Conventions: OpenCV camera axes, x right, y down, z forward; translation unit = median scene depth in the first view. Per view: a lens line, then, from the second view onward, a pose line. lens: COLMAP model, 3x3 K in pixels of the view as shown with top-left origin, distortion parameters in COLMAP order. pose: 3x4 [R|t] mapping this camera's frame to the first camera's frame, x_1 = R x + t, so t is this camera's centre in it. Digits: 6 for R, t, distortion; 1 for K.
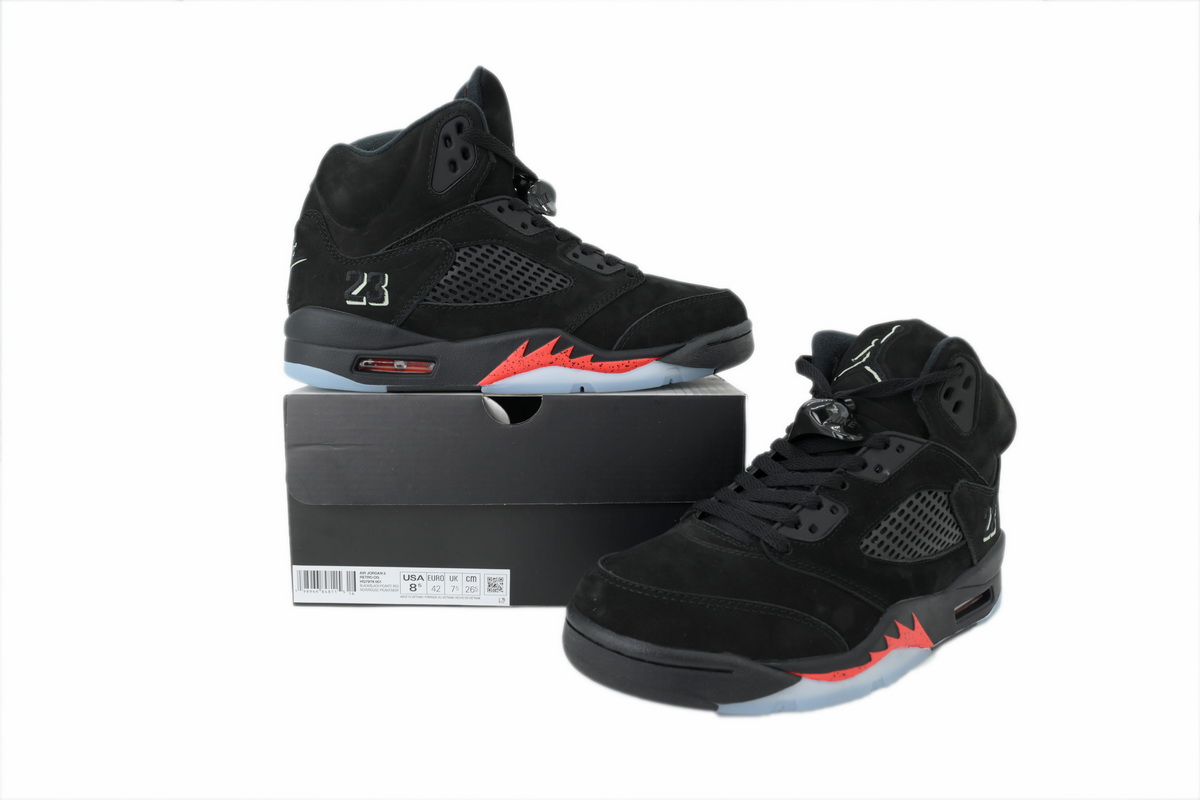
lens RADIAL K [[847.9, 0, 565.4], [0, 847.9, 398.0], [0, 0, 1]] dist [0.003792, 0.000785]
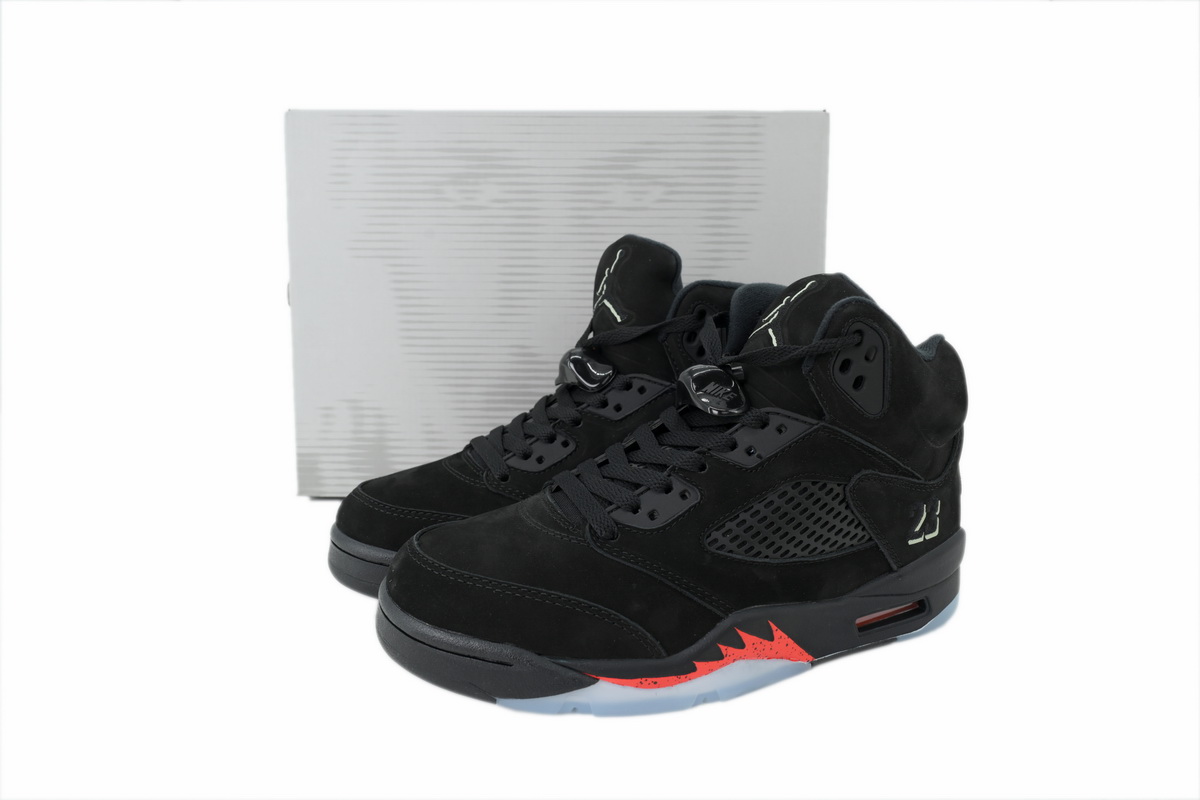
lens RADIAL K [[847.9, 0, 565.4], [0, 847.9, 398.0], [0, 0, 1]] dist [0.003792, 0.000785]
pose [[0.968612, 0.052050, -0.243067, 0.397732], [-0.033067, 0.996122, 0.081536, -0.033276], [0.246368, -0.070939, 0.966577, 0.135260]]
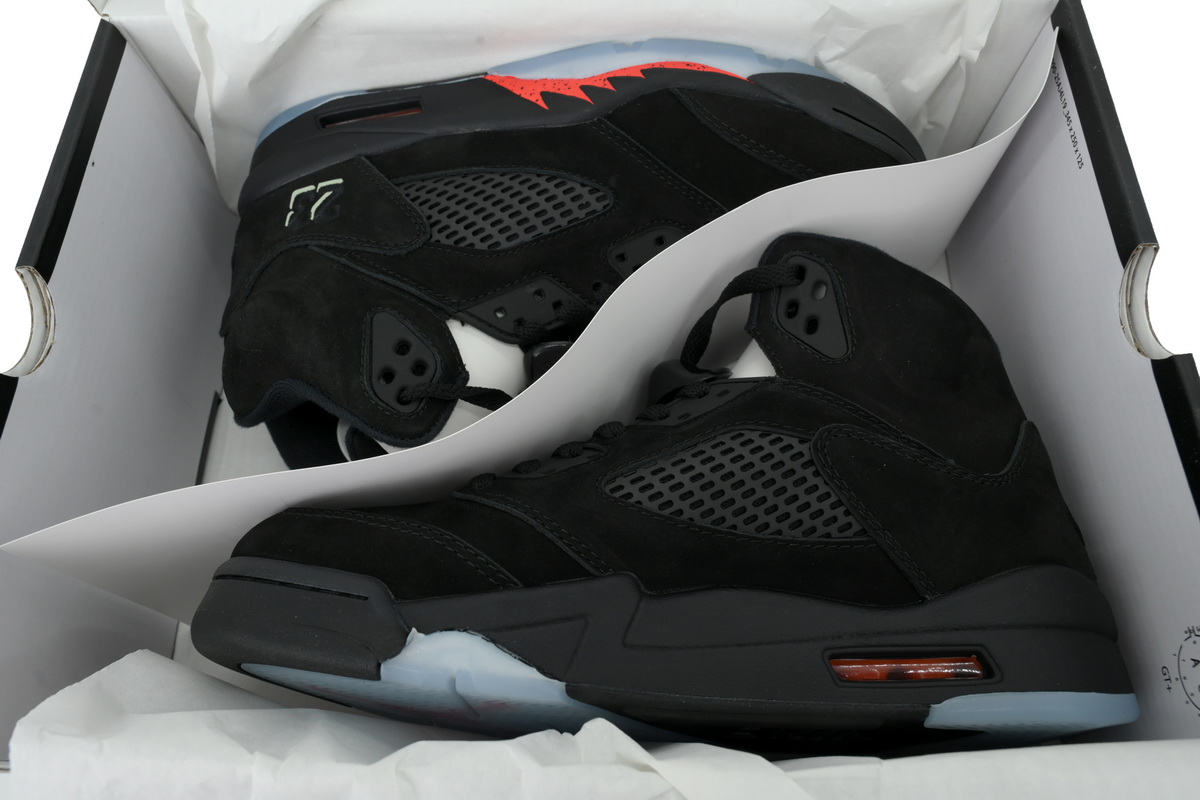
lens RADIAL K [[847.9, 0, 565.4], [0, 847.9, 398.0], [0, 0, 1]] dist [0.003792, 0.000785]
pose [[-0.881029, -0.250717, -0.401159, 0.623027], [0.094756, -0.924349, 0.369596, -0.264063], [-0.463474, 0.287612, 0.838135, 0.415637]]
